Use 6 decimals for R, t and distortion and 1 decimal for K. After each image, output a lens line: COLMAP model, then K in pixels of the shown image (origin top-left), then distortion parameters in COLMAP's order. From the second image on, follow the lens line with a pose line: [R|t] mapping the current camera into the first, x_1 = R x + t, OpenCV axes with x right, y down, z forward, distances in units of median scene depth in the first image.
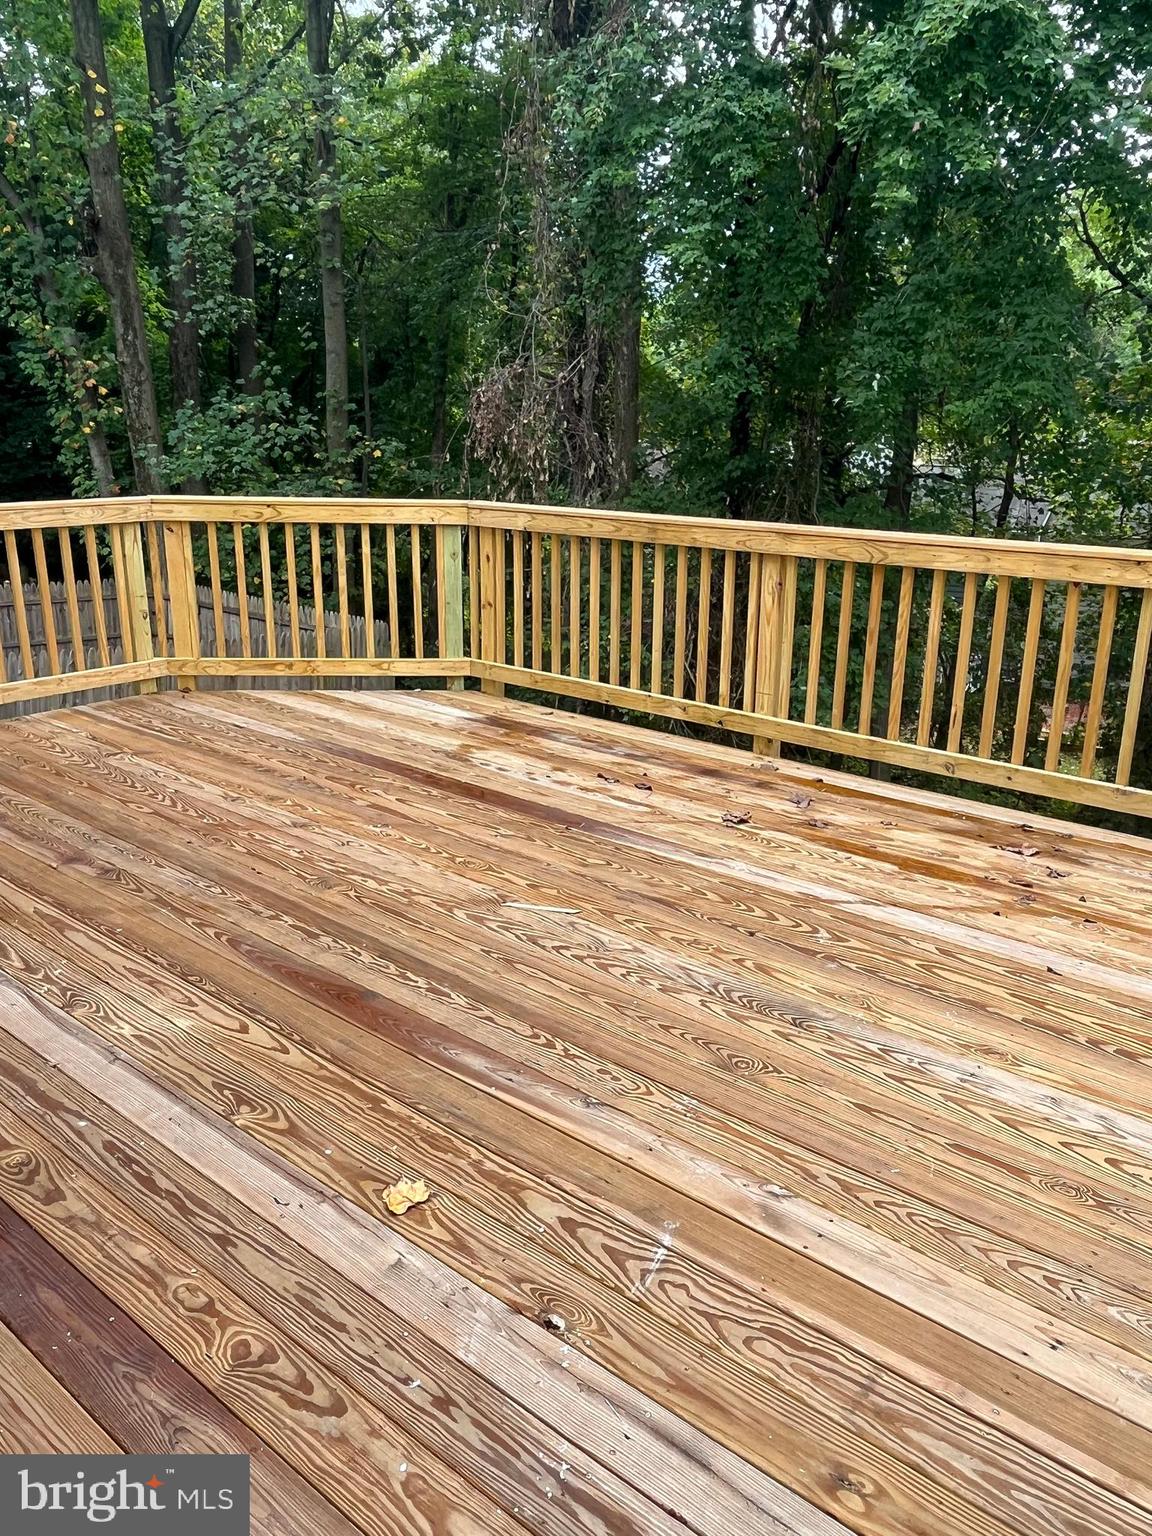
lens RADIAL K [[1156.0, 0, 576.0], [0, 1156.0, 768.0], [0, 0, 1]] dist [-0.002356, 0.009769]
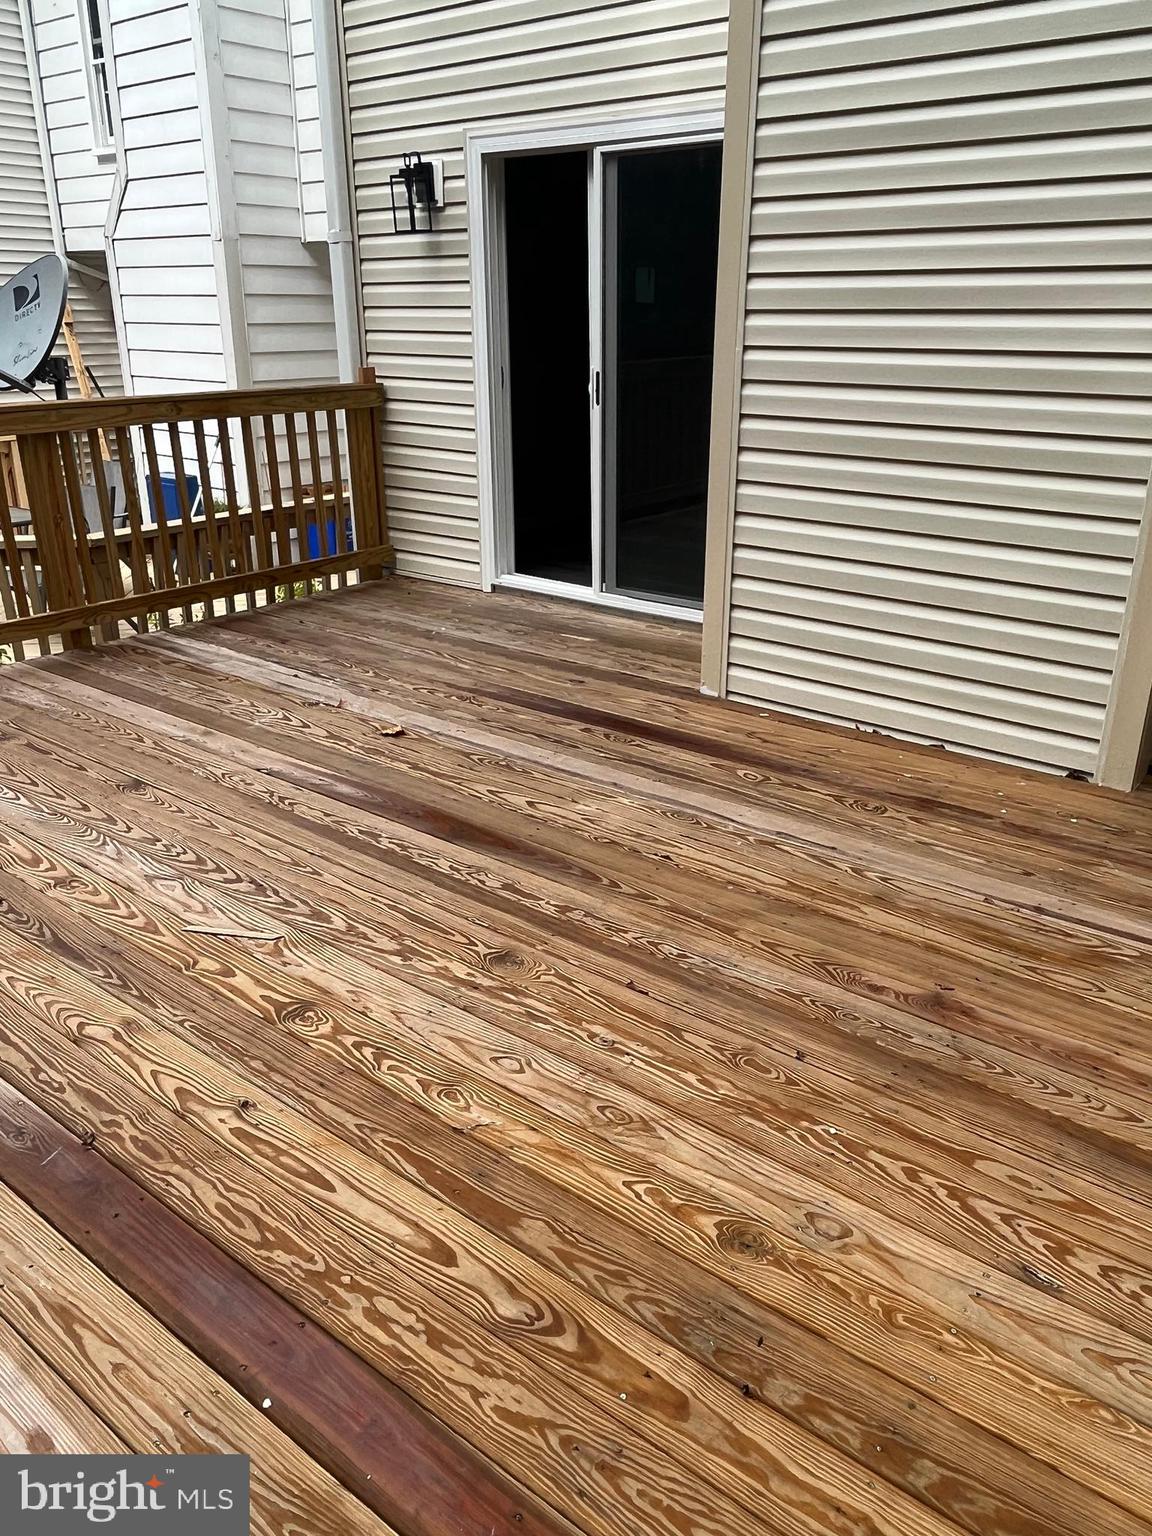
lens RADIAL K [[1156.0, 0, 576.0], [0, 1156.0, 768.0], [0, 0, 1]] dist [-0.002356, 0.009769]
pose [[-0.999459, -0.000169, -0.032894, -0.254360], [-0.020743, 0.779341, 0.626257, -0.492396], [0.025530, 0.626600, -0.778923, 1.665100]]
